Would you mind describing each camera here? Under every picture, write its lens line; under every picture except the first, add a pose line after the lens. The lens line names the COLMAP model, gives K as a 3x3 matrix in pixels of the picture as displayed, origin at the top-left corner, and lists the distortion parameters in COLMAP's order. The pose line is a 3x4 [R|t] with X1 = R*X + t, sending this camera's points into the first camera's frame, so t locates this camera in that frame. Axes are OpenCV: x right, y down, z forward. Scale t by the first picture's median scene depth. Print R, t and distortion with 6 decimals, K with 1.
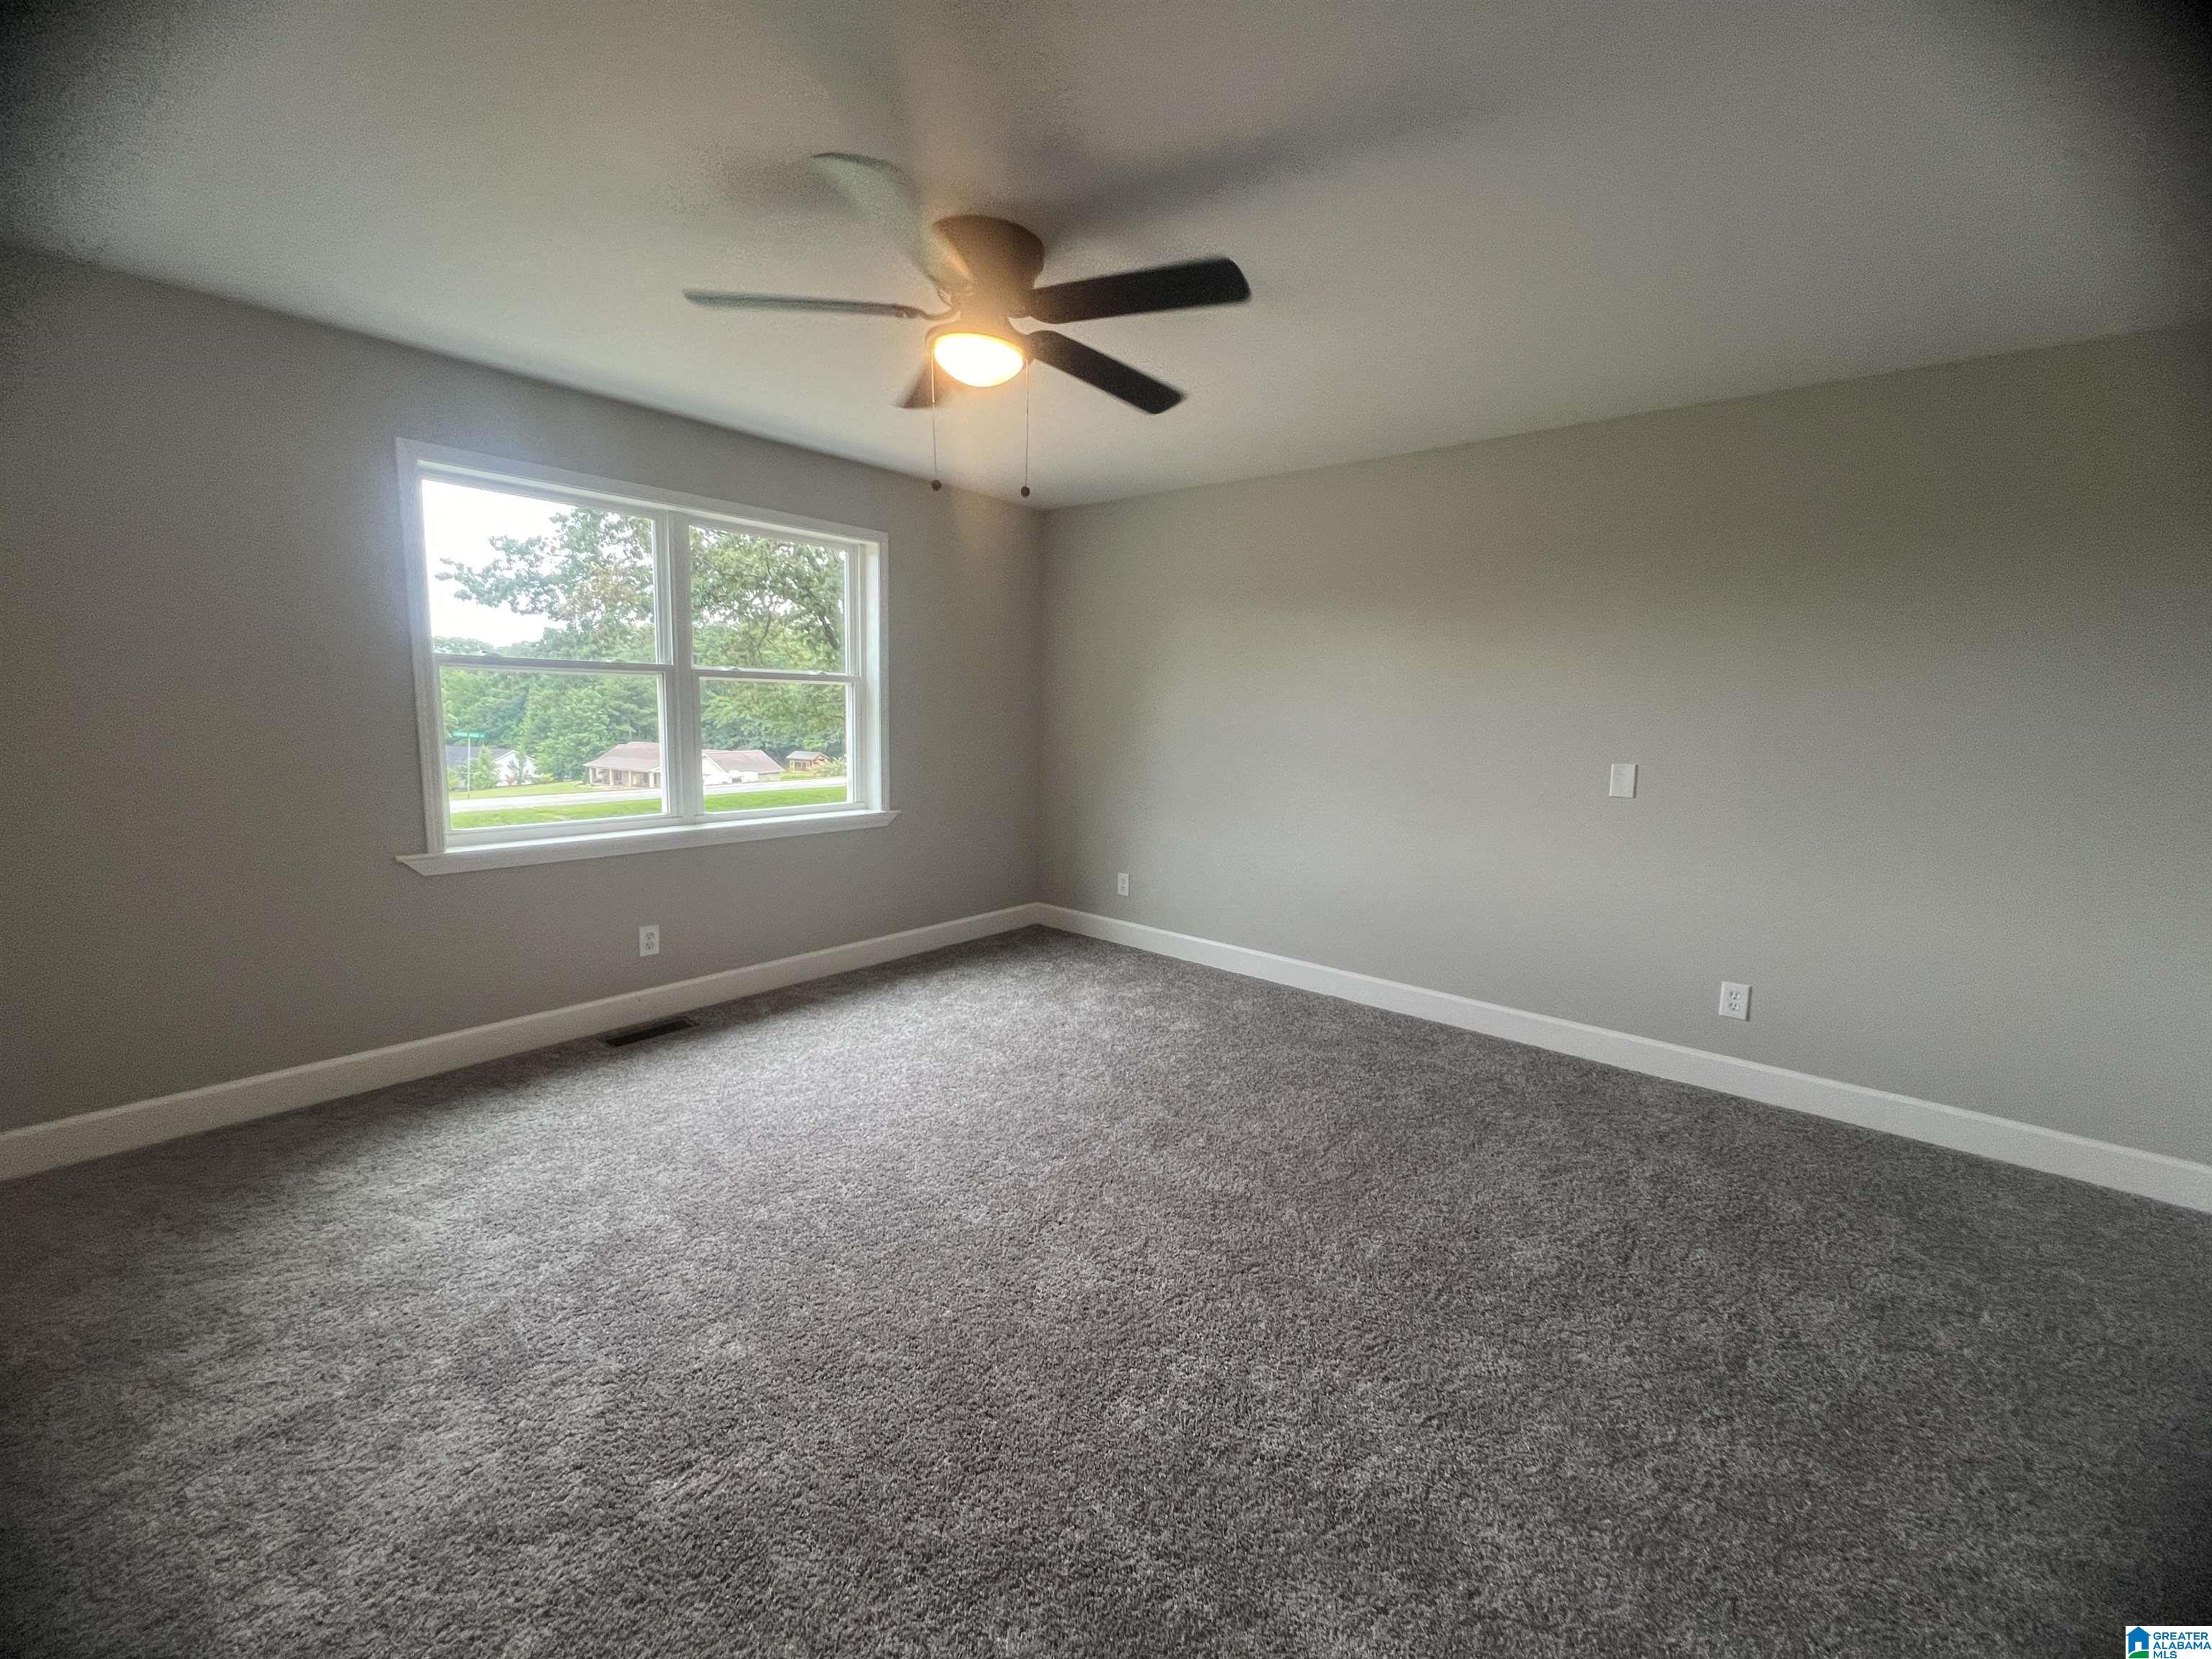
lens RADIAL K [[891.5, 0, 1106.0], [0, 891.5, 829.5], [0, 0, 1]] dist [-0.002247, -0.000177]
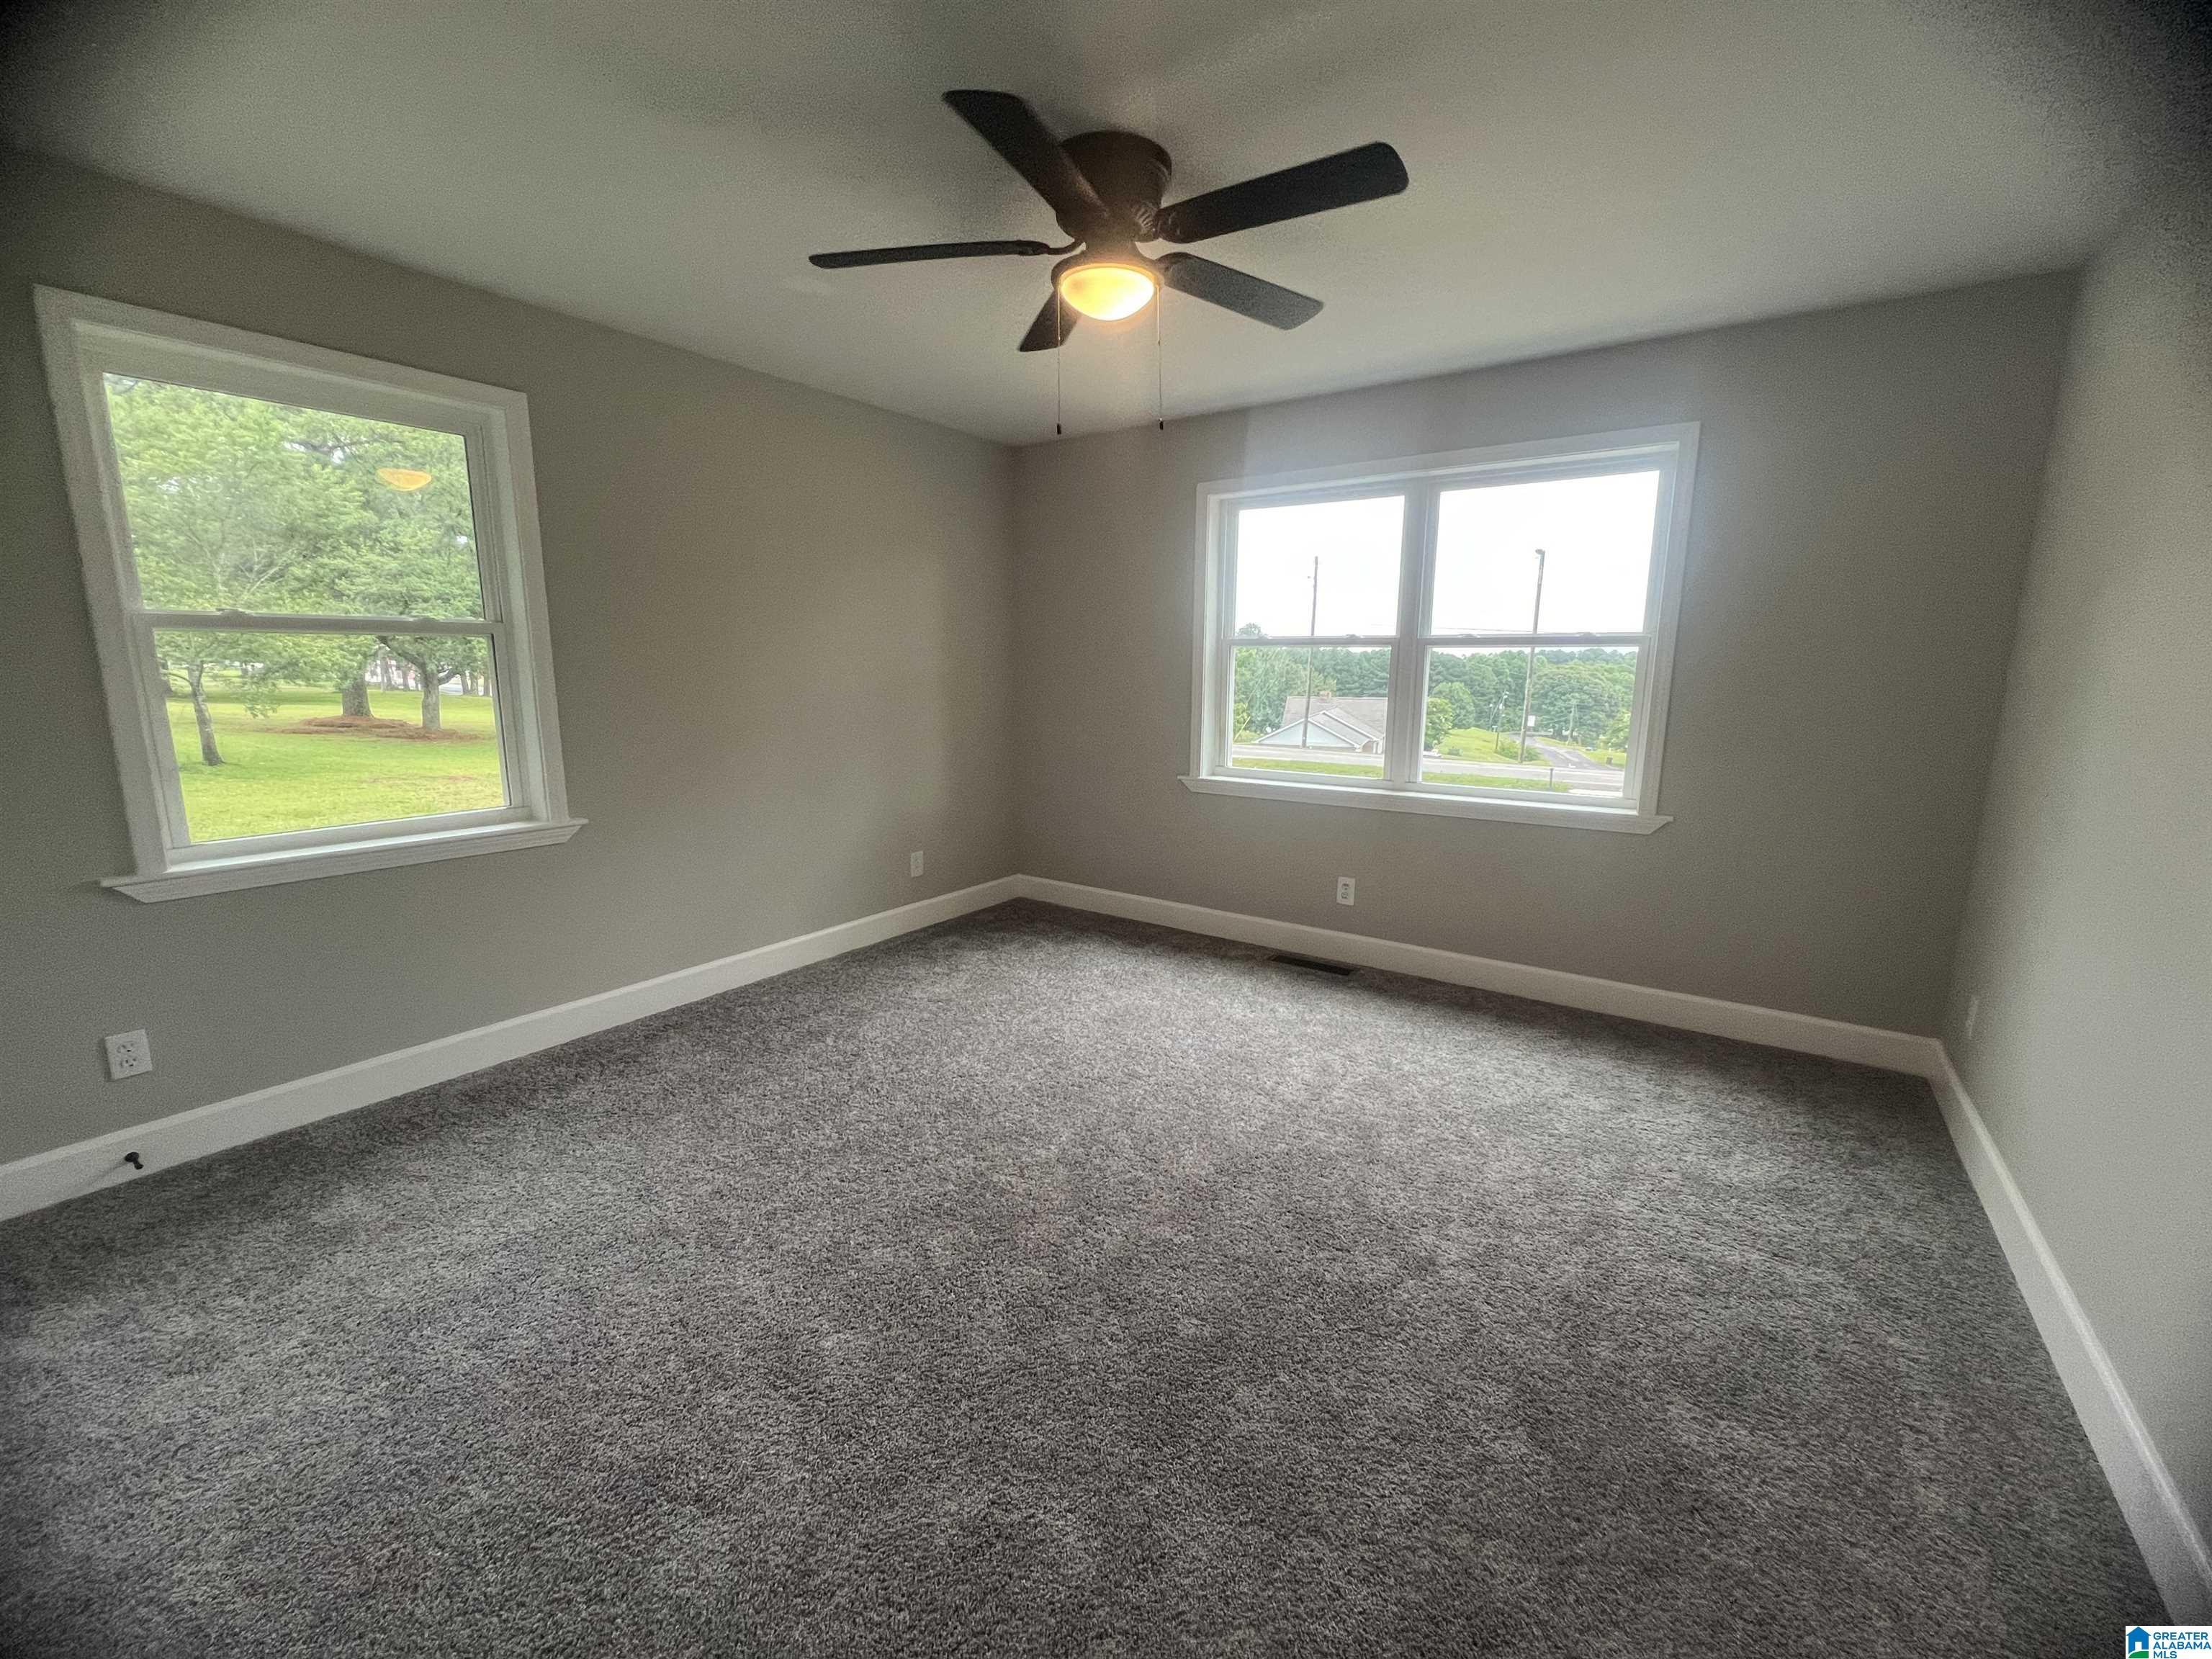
lens RADIAL K [[891.5, 0, 1106.0], [0, 891.5, 829.5], [0, 0, 1]] dist [-0.002247, -0.000177]
pose [[0.105315, 0.167083, -0.980302, 0.528328], [-0.147616, 0.977489, 0.150745, -0.072861], [0.983422, 0.128832, 0.127609, 0.553863]]
